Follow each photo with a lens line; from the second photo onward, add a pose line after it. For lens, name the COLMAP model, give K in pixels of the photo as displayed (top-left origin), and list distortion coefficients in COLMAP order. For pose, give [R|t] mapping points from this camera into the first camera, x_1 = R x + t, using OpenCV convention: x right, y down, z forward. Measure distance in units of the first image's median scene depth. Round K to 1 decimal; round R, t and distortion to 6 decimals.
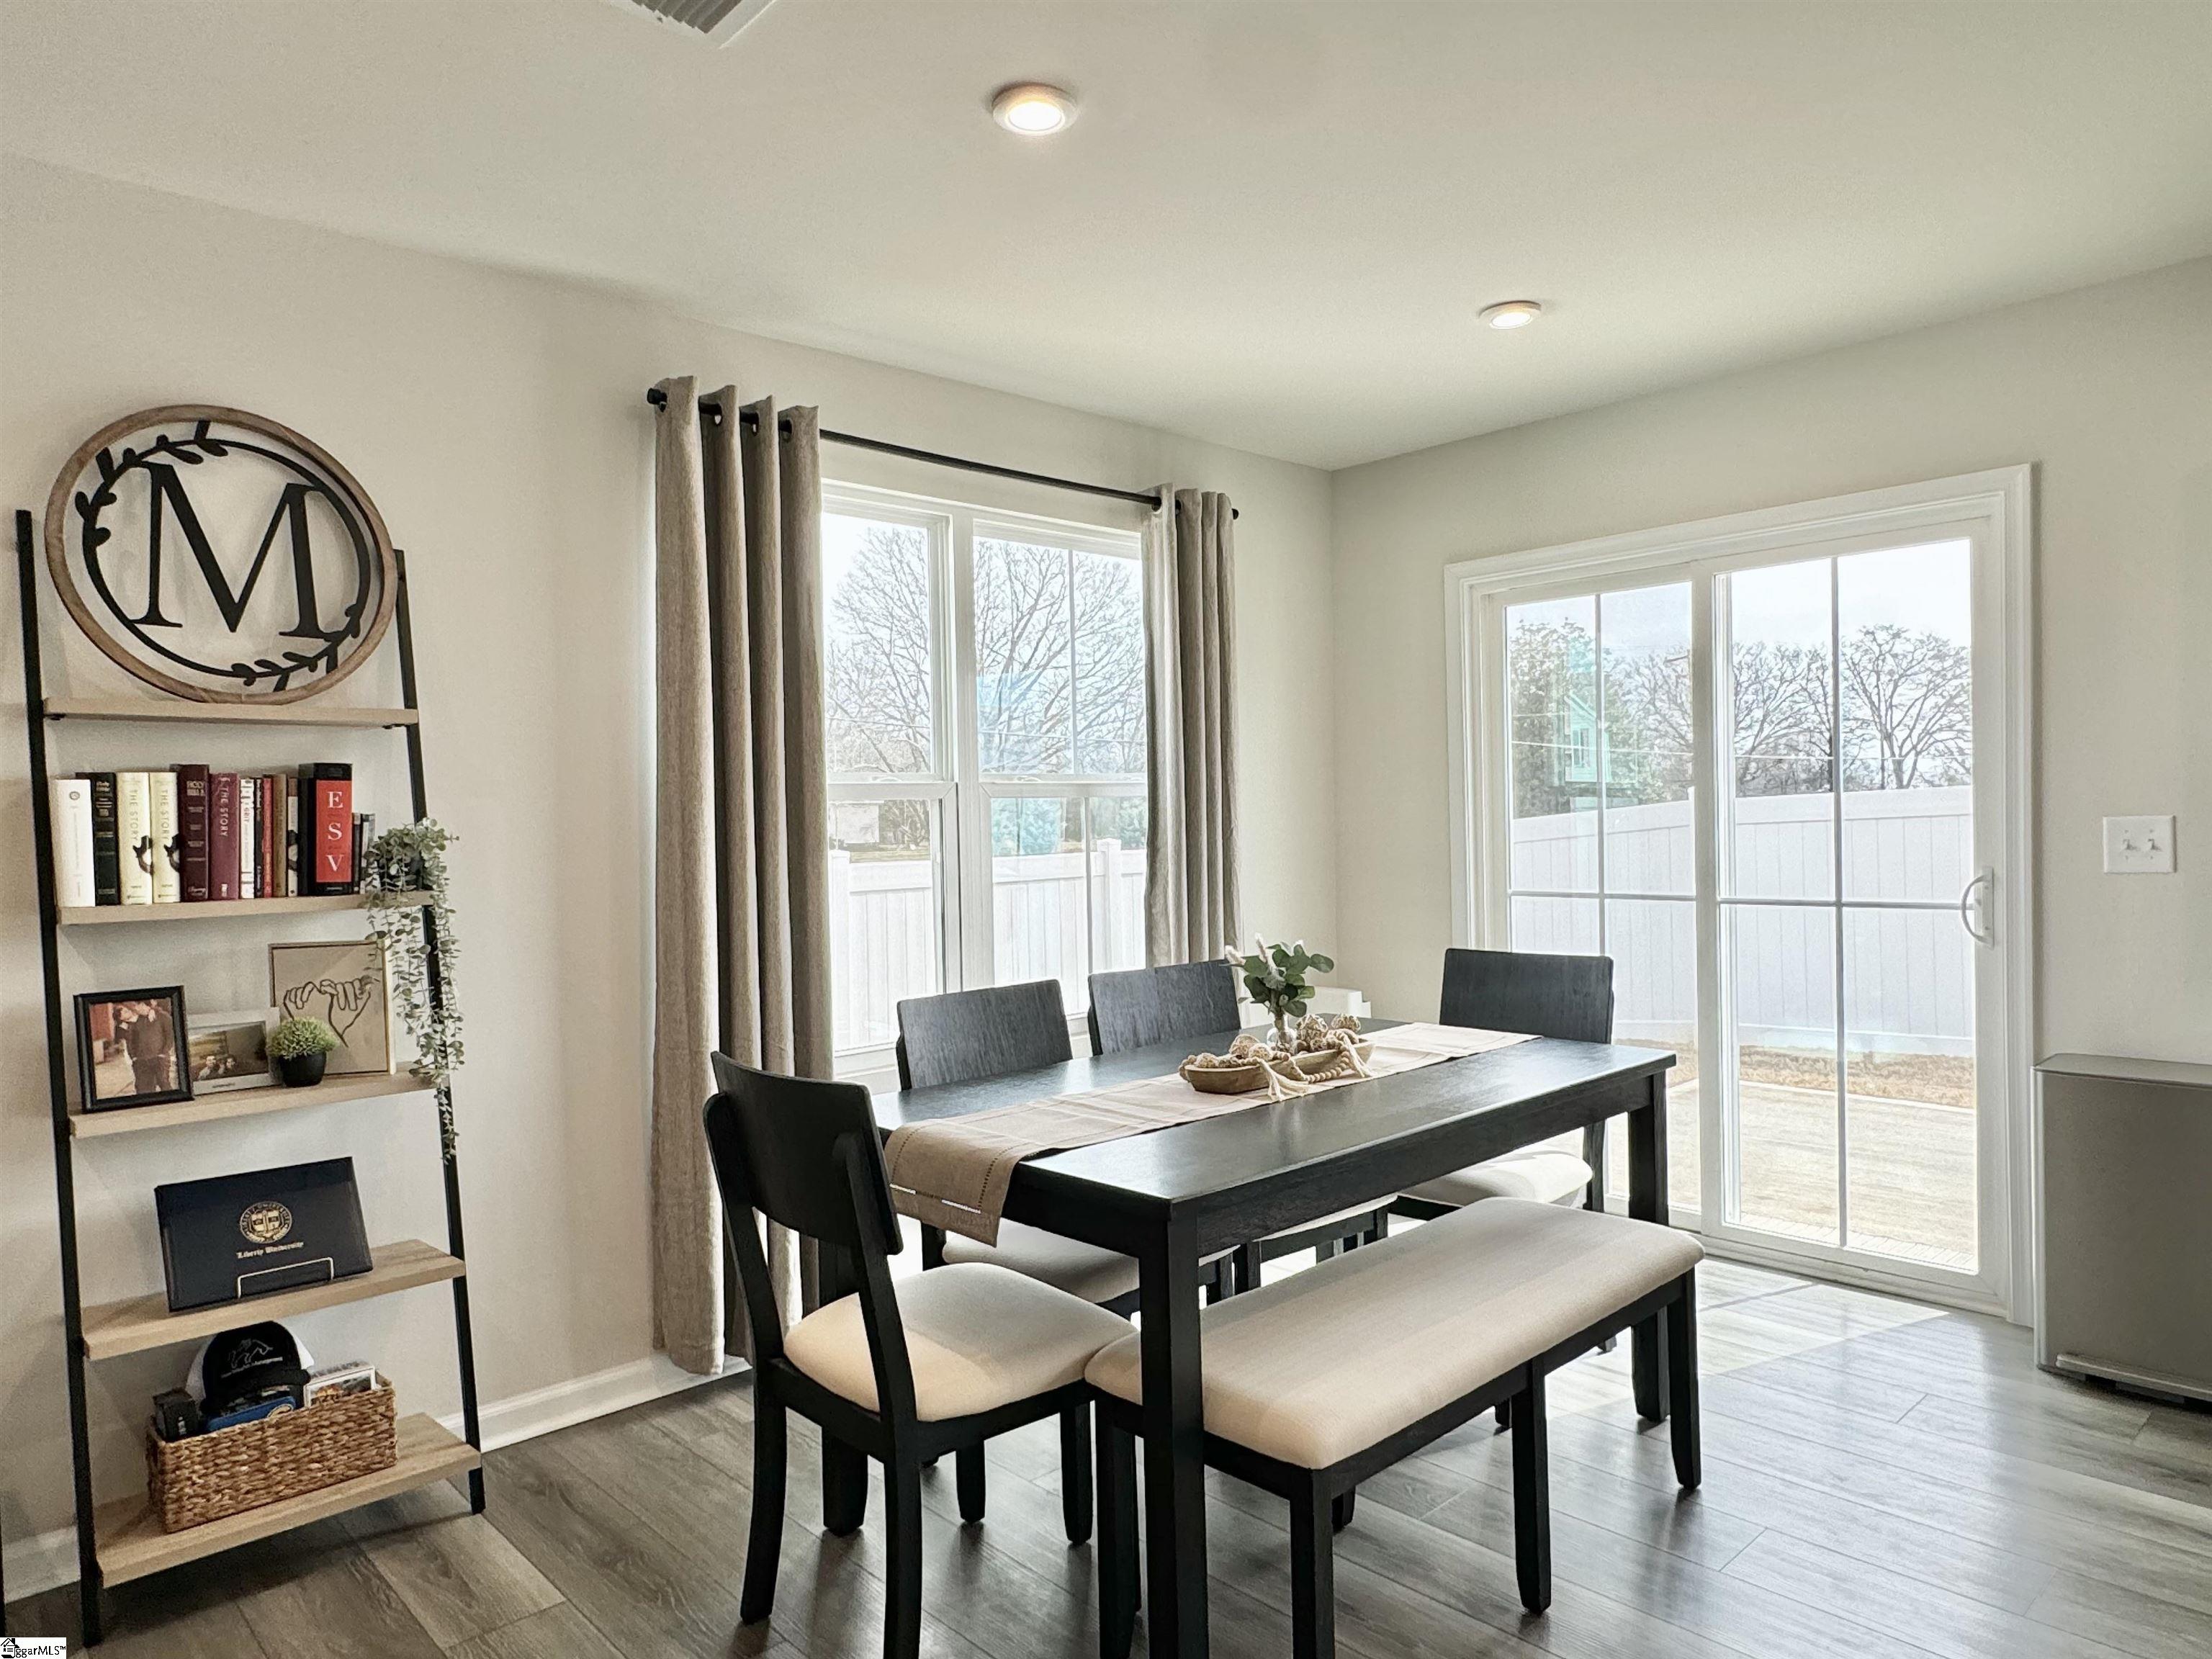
lens RADIAL K [[1383.4, 0, 1103.9], [0, 1383.4, 843.1], [0, 0, 1]] dist [-0.001456, 0.004970]
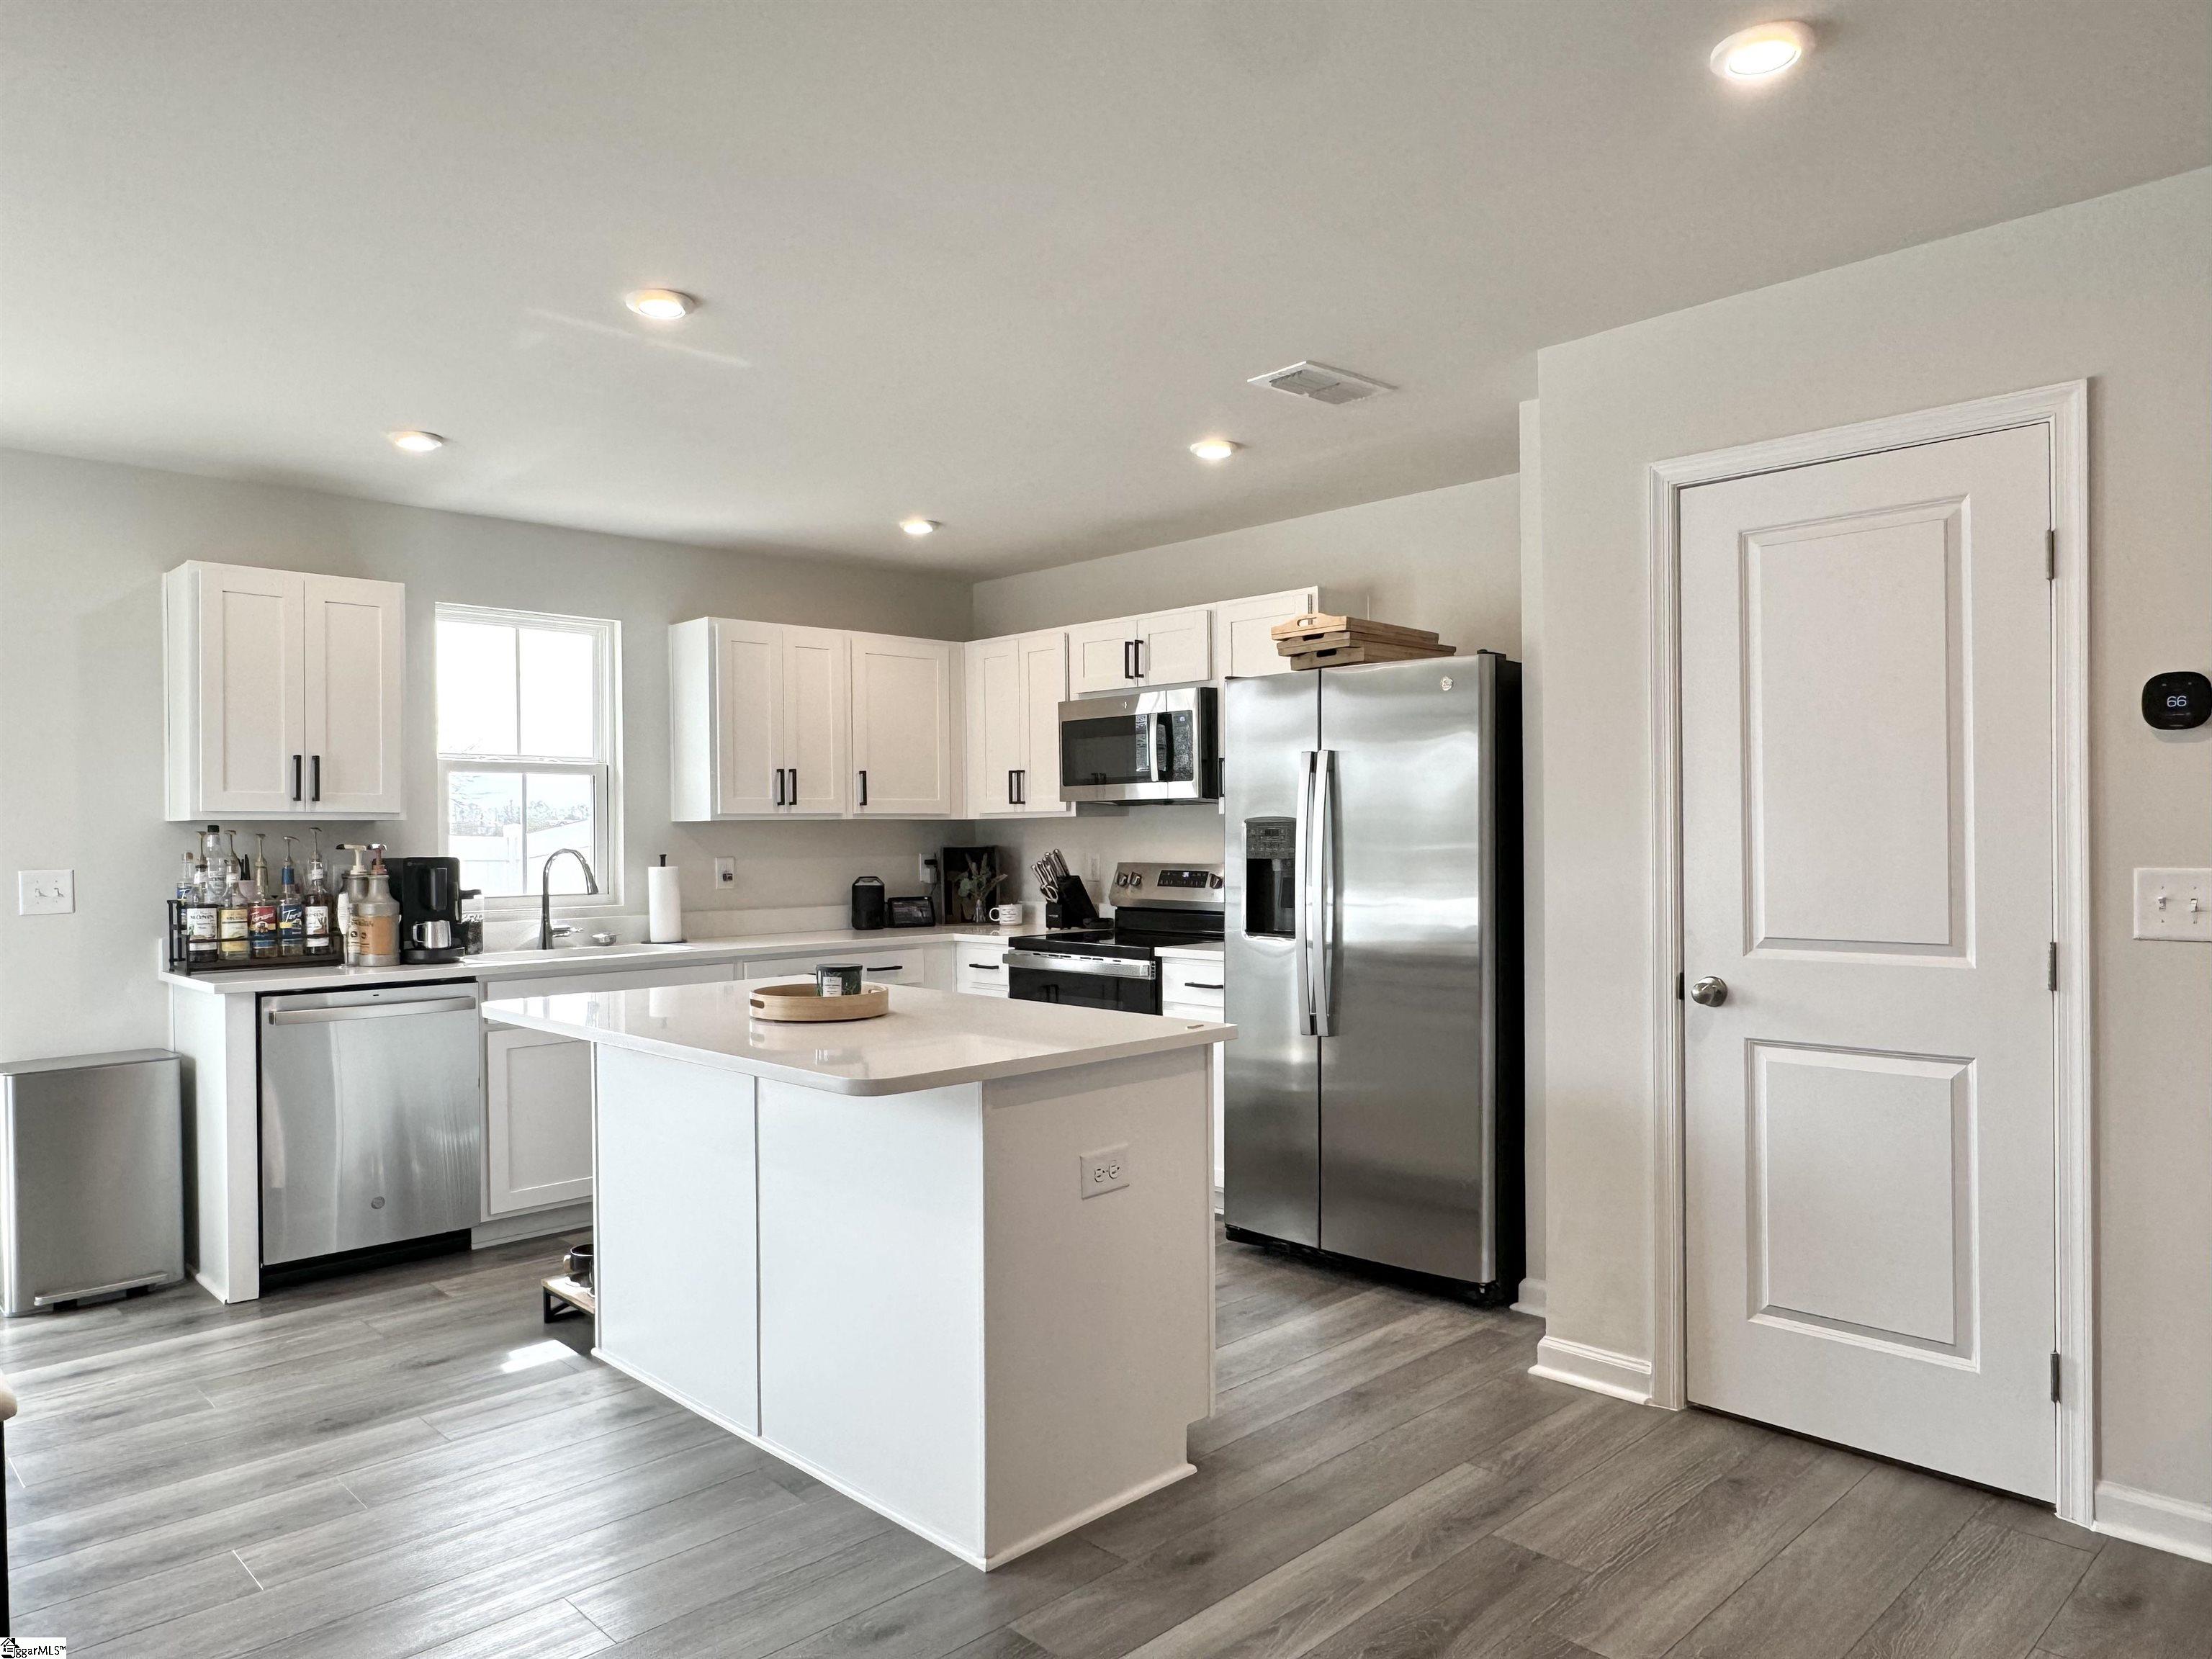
lens RADIAL K [[1461.2, 0, 1099.2], [0, 1461.2, 842.3], [0, 0, 1]] dist [-0.001944, 0.001118]
pose [[-0.021123, 0.014226, 0.999676, -0.776557], [0.028559, 0.999499, -0.013620, 0.000779], [-0.999369, 0.028262, -0.021519, 0.056977]]
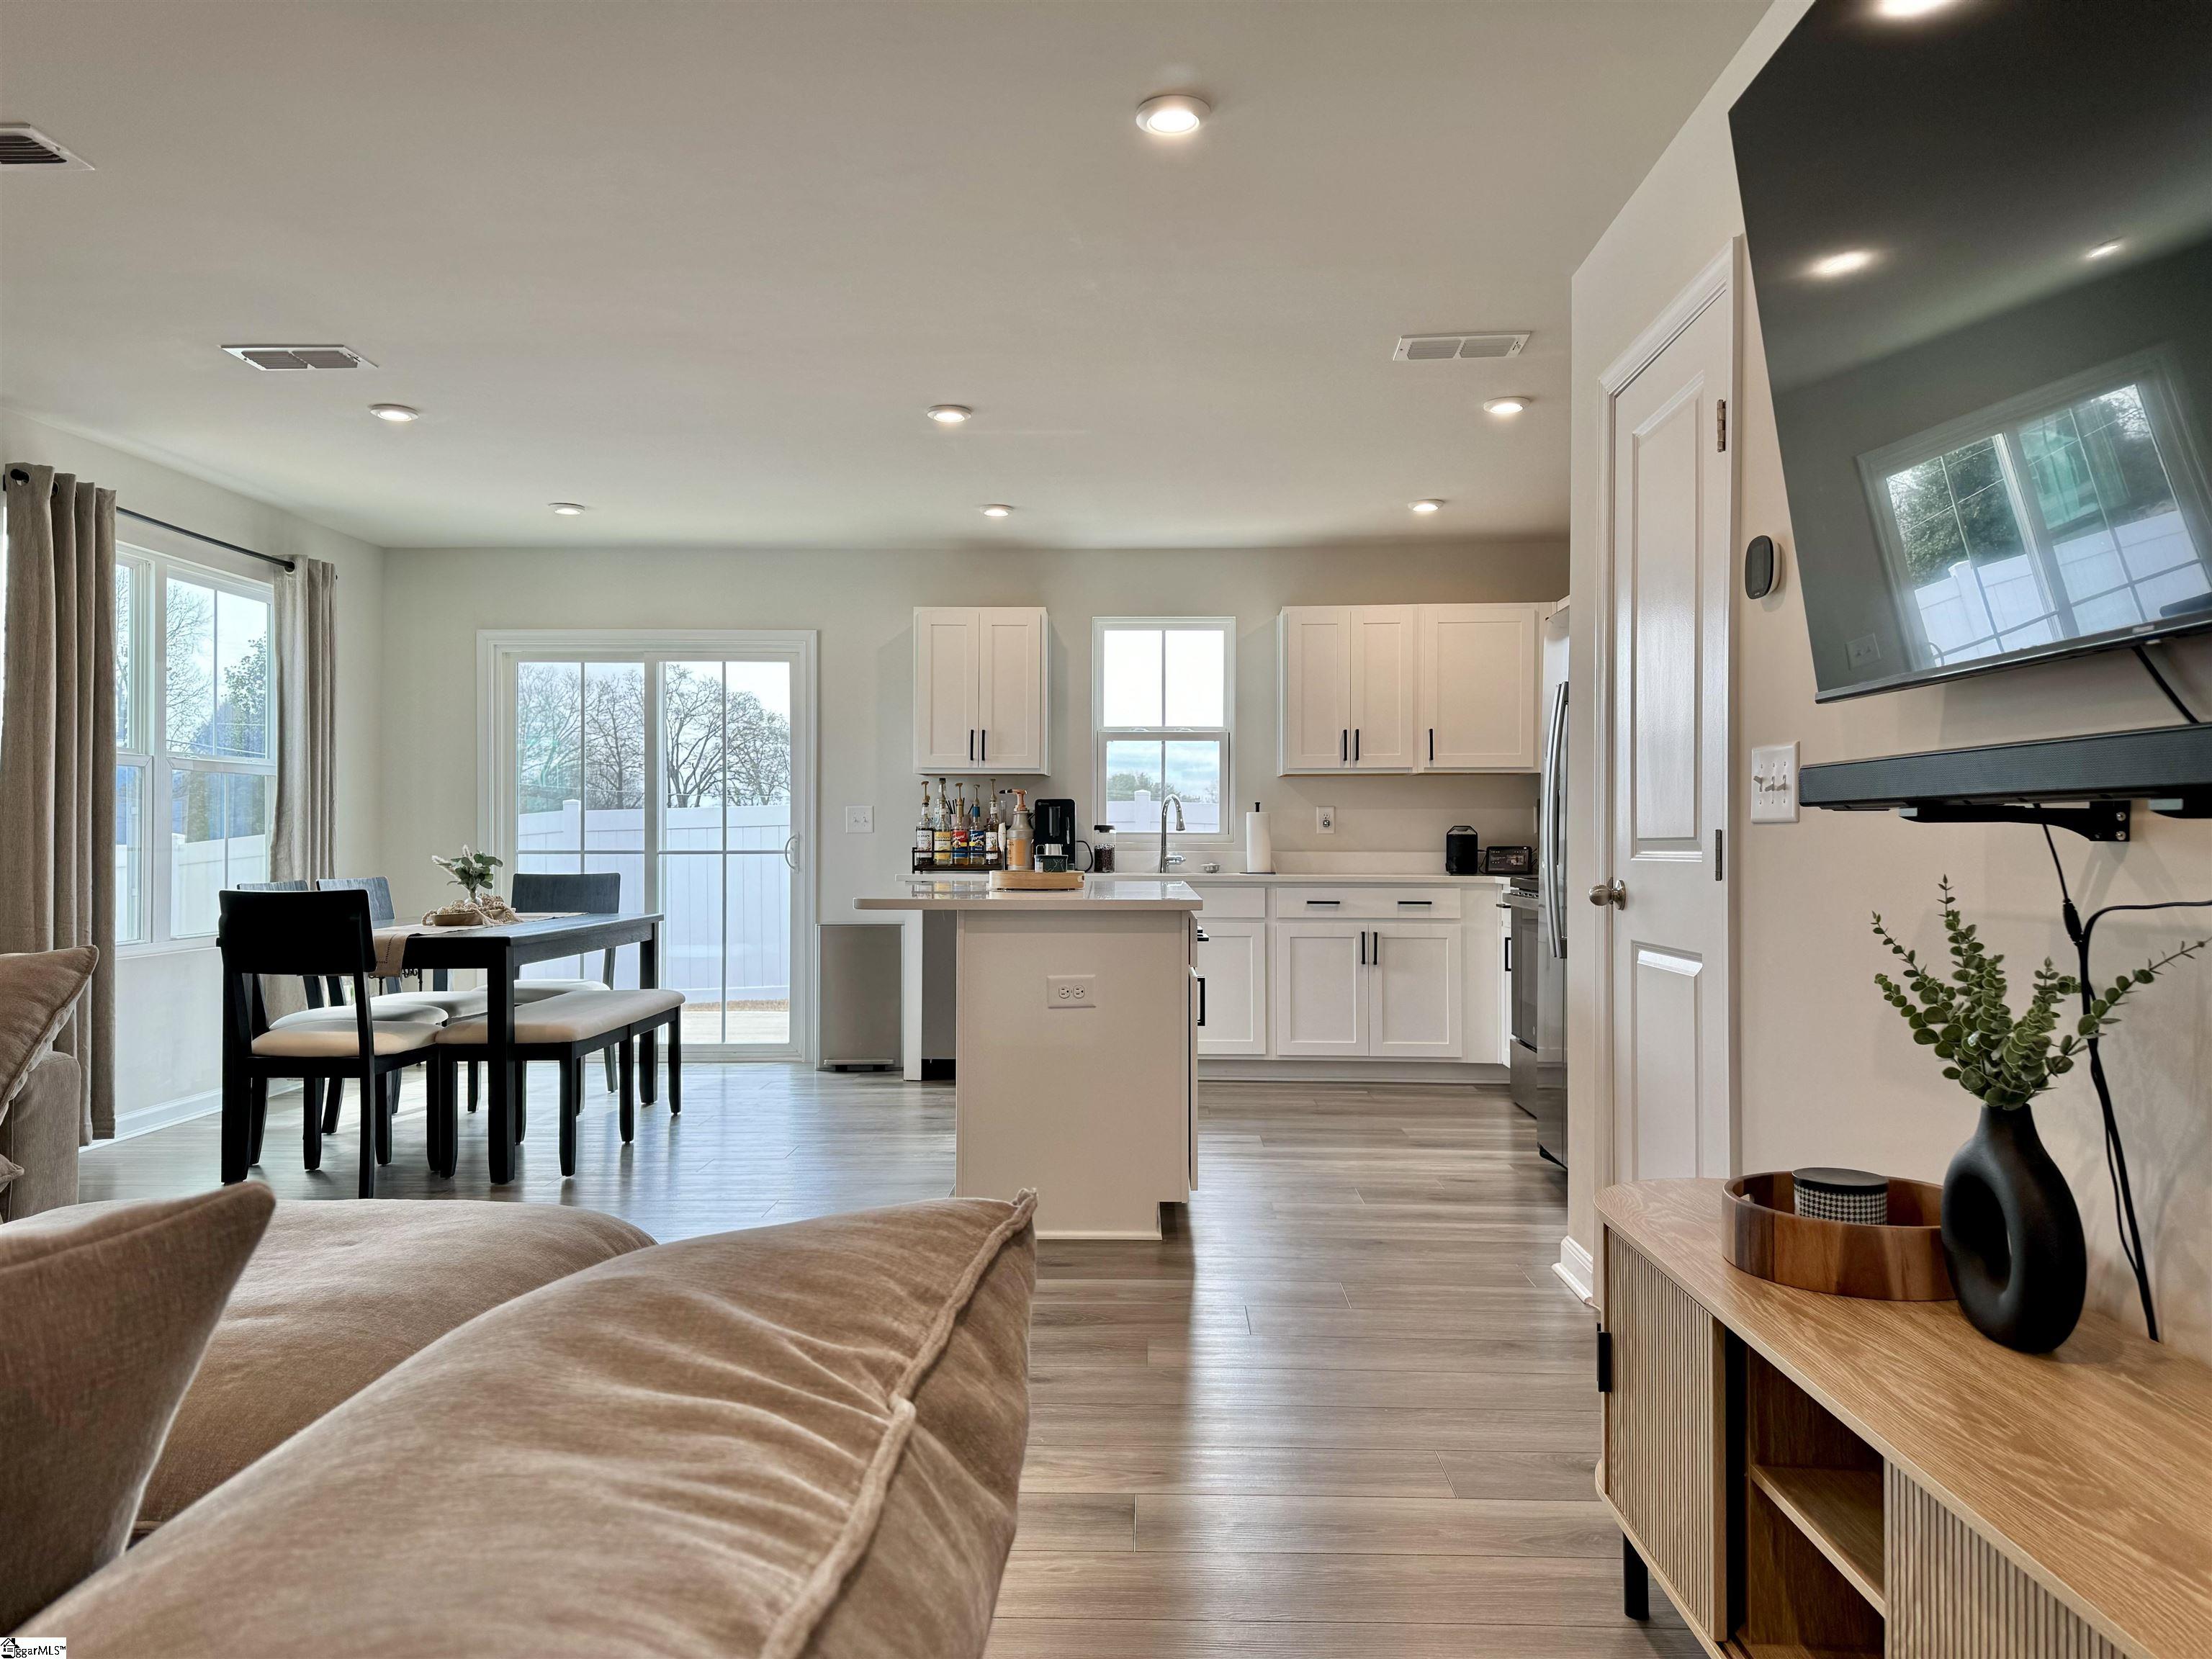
lens RADIAL K [[1530.4, 0, 1120.0], [0, 1530.4, 838.9], [0, 0, 1]] dist [0.065889, -0.073732]
pose [[0.696194, 0.021983, 0.717517, -0.787577], [-0.002352, 0.999596, -0.028343, 0.116510], [-0.717849, 0.018045, 0.695965, -1.101724]]
